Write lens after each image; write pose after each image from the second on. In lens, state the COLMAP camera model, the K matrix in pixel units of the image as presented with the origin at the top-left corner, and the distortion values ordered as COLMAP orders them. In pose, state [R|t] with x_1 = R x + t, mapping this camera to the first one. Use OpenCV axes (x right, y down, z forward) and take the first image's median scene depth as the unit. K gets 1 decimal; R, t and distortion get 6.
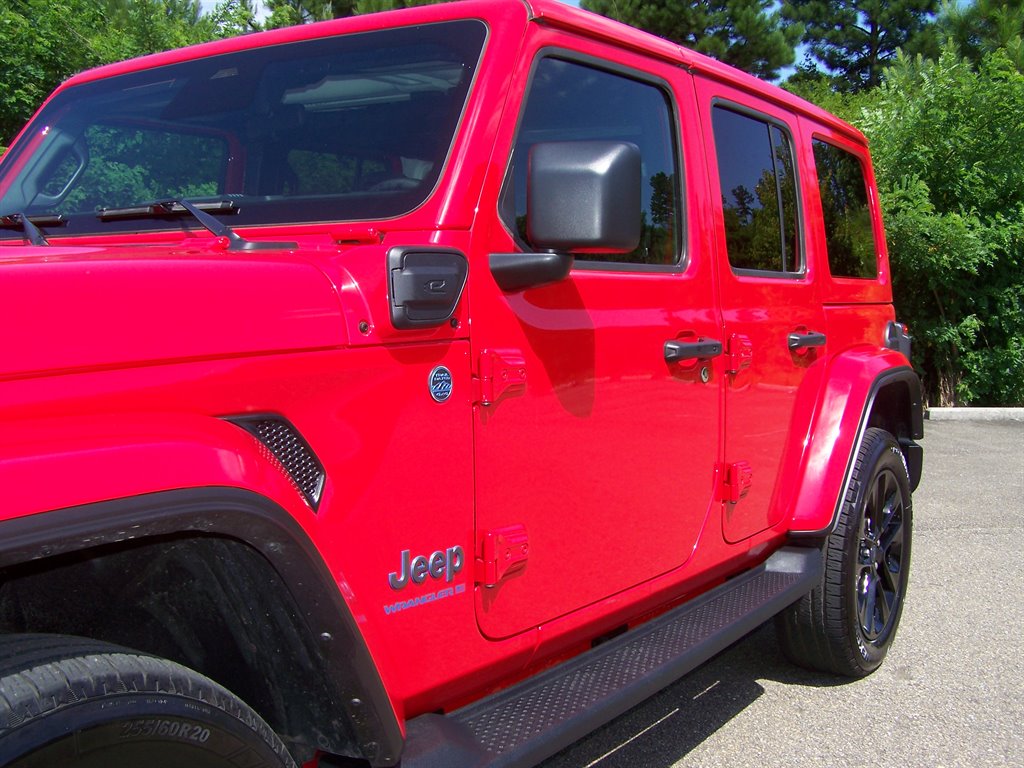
lens RADIAL K [[1178.7, 0, 495.4], [0, 1178.7, 413.4], [0, 0, 1]] dist [-0.197028, 0.373911]
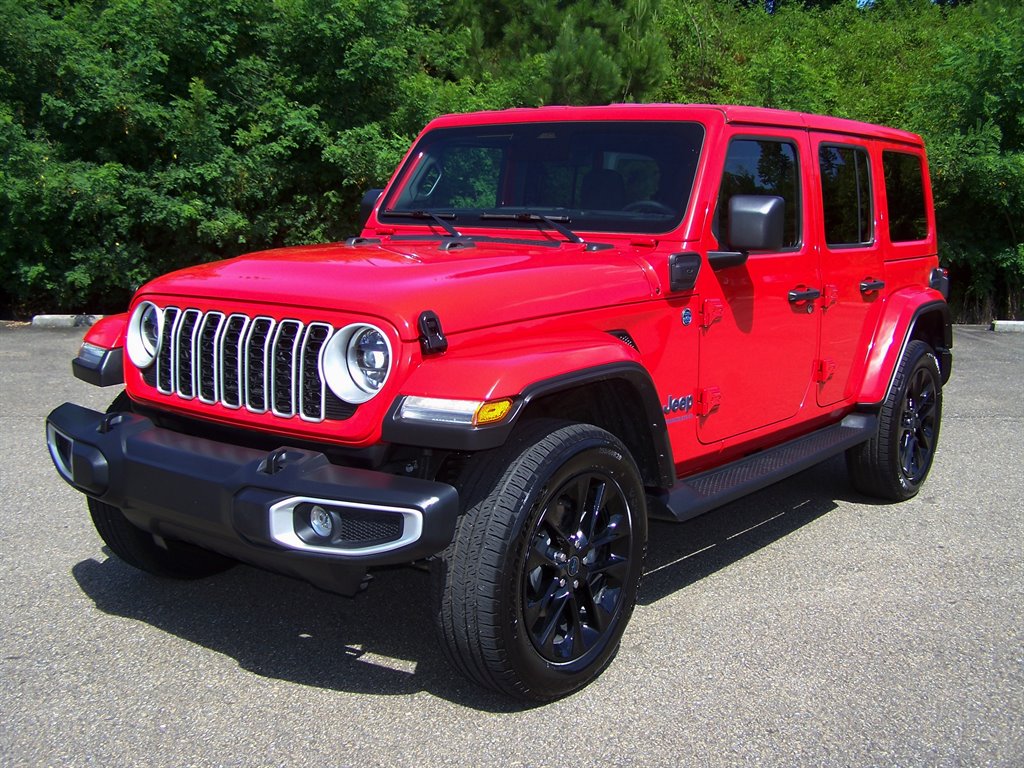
lens RADIAL K [[1178.7, 0, 495.4], [0, 1178.7, 413.4], [0, 0, 1]] dist [-0.197028, 0.373911]
pose [[0.997482, 0.021064, -0.067713, -0.136620], [-0.015181, 0.996157, 0.086259, -0.016116], [0.069269, -0.085014, 0.993969, -0.627092]]
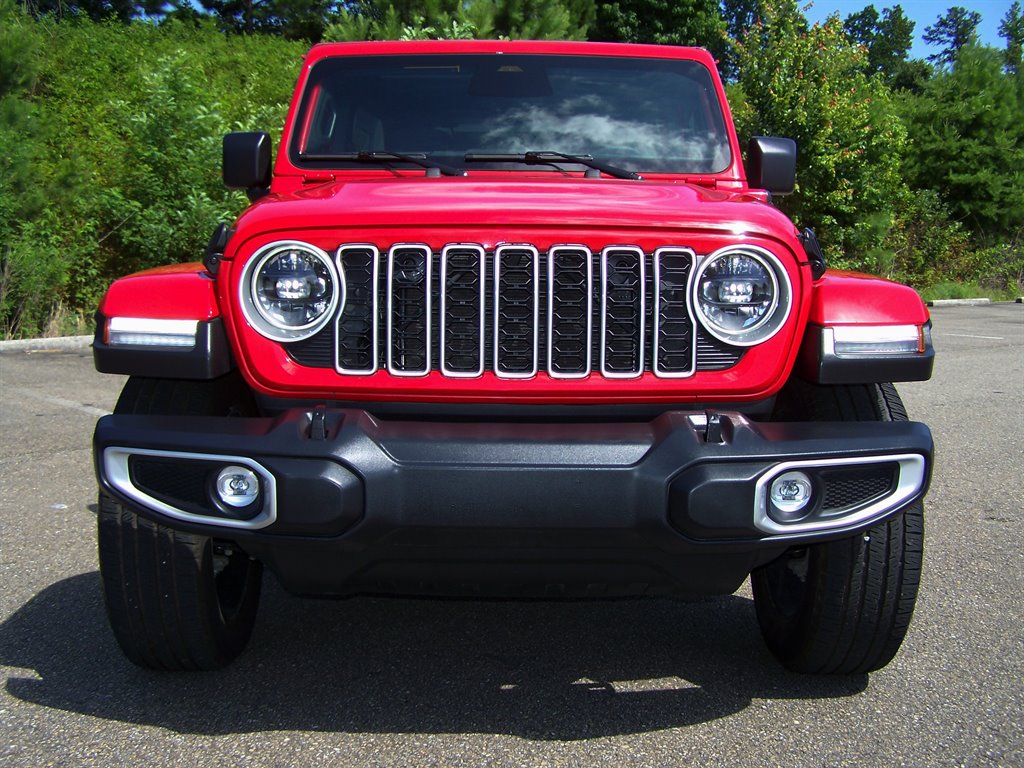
lens RADIAL K [[1178.7, 0, 495.4], [0, 1178.7, 413.4], [0, 0, 1]] dist [-0.197028, 0.373911]
pose [[0.839411, -0.089135, 0.536139, -0.845423], [0.058004, 0.995518, 0.074693, 0.037290], [-0.540393, -0.031600, 0.840819, -0.233985]]
